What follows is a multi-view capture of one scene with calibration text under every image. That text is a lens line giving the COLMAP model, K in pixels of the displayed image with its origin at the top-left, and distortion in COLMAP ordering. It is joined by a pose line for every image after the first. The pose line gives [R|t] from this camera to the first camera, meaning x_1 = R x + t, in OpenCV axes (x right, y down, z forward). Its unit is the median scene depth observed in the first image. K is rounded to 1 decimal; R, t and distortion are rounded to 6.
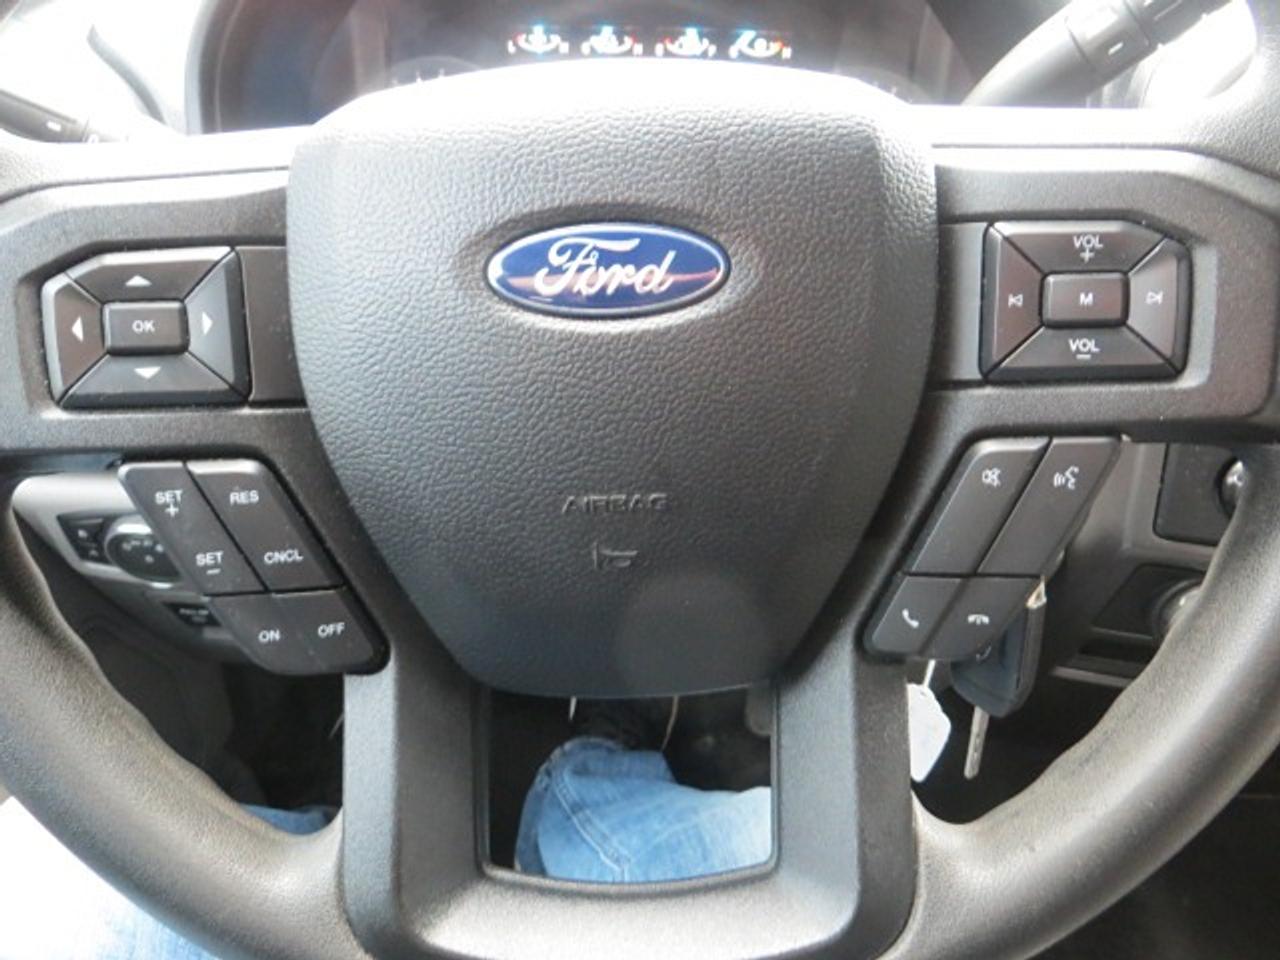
lens RADIAL K [[953.4, 0, 640.0], [0, 953.4, 480.0], [0, 0, 1]] dist [-0.015382, -0.003158]
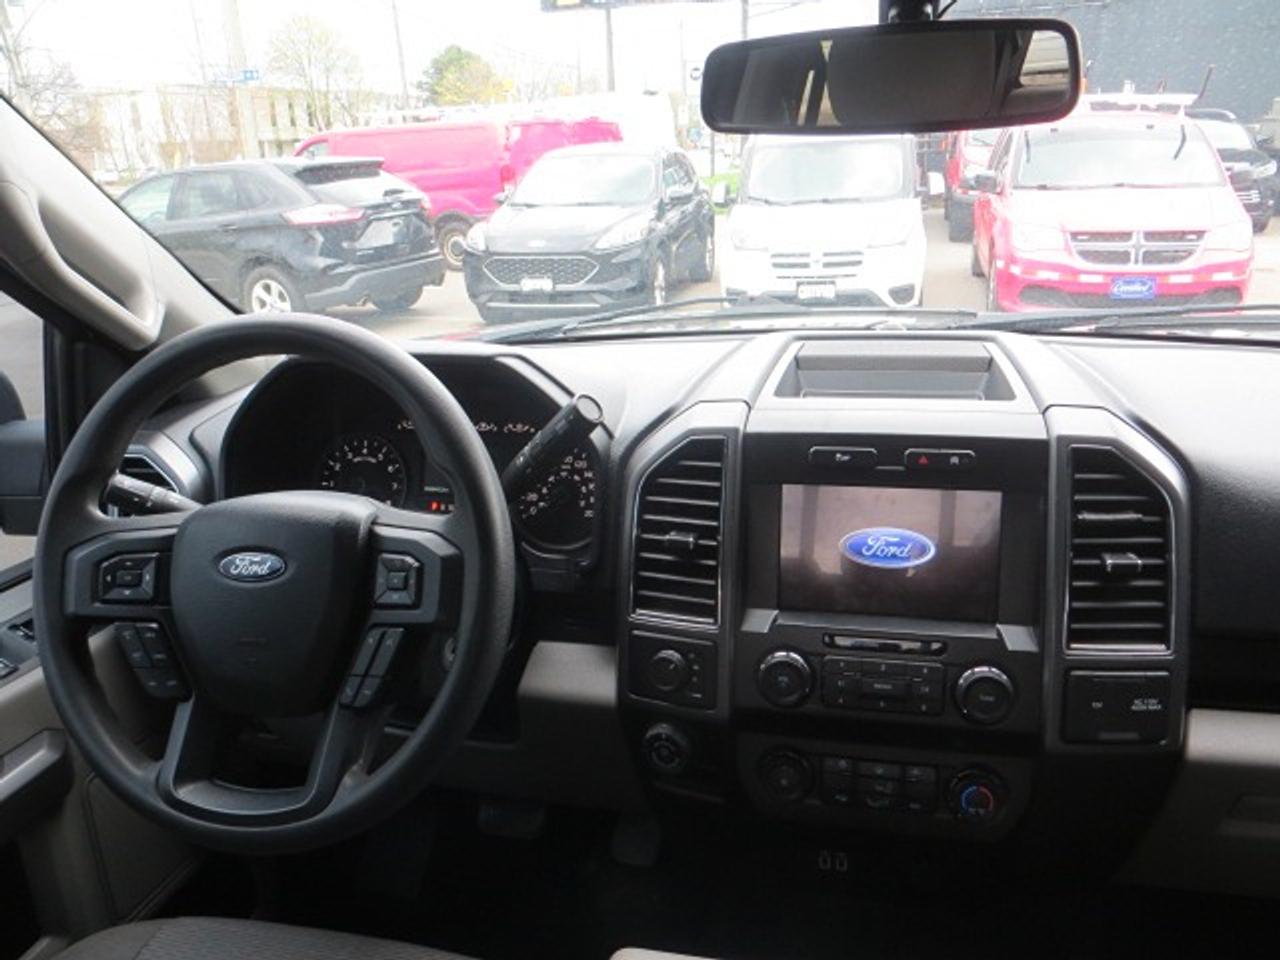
lens RADIAL K [[953.4, 0, 640.0], [0, 953.4, 480.0], [0, 0, 1]] dist [-0.015382, -0.003158]
pose [[0.973663, 0.010693, -0.227742, 1.807975], [-0.058251, 0.977413, -0.203150, 0.058925], [0.220425, 0.211066, 0.952294, -1.655935]]
